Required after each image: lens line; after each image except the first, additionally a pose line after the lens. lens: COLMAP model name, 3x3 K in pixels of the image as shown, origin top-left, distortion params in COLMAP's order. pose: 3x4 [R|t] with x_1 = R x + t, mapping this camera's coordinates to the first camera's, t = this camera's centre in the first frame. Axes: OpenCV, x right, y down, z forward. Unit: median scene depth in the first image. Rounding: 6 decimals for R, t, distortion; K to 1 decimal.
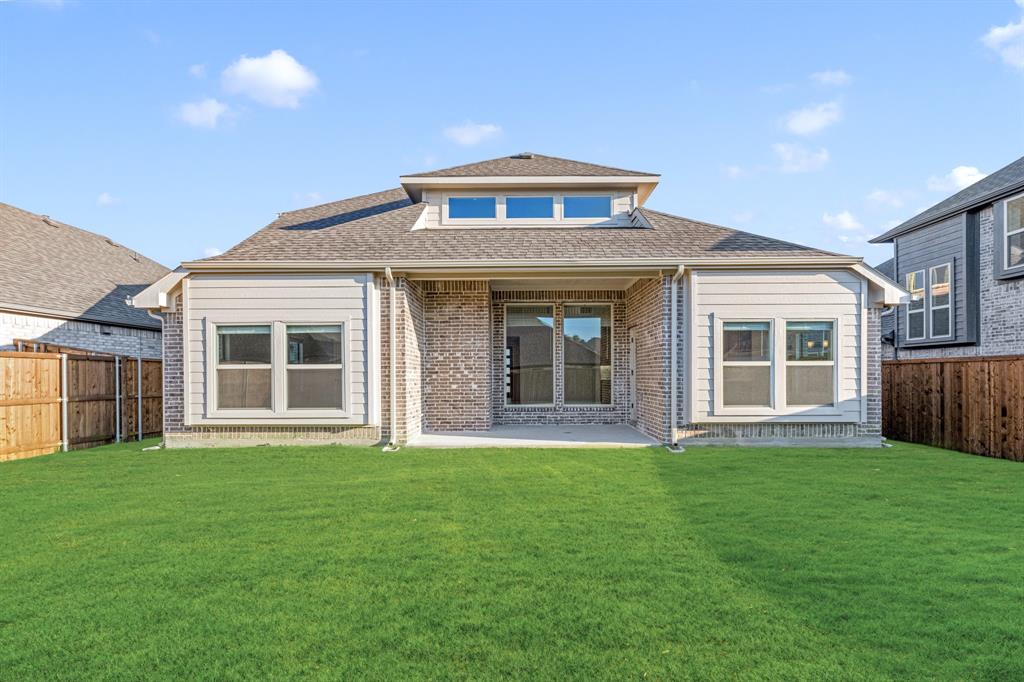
lens RADIAL K [[471.8, 0, 514.5], [0, 471.8, 380.6], [0, 0, 1]] dist [0.000897, 0.000078]
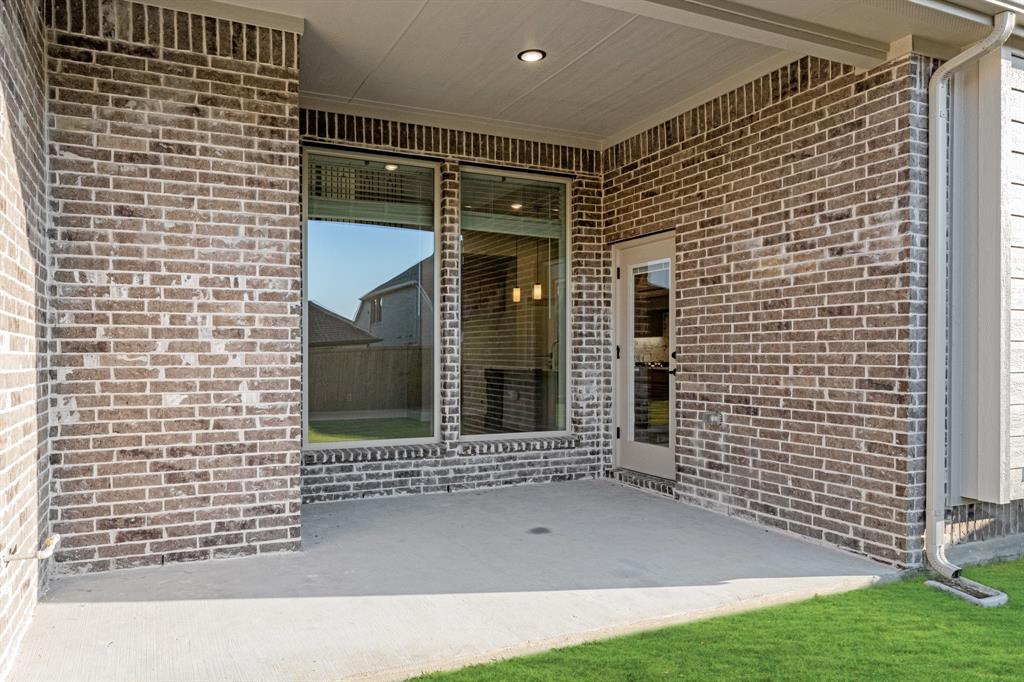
lens RADIAL K [[706.4, 0, 458.7], [0, 706.4, 357.5], [0, 0, 1]] dist [0.005822, 0.002821]
pose [[0.917744, 0.003355, 0.397159, -0.166078], [0.000674, 0.999950, -0.010003, -0.008770], [-0.397173, 0.009448, 0.917695, 0.671076]]
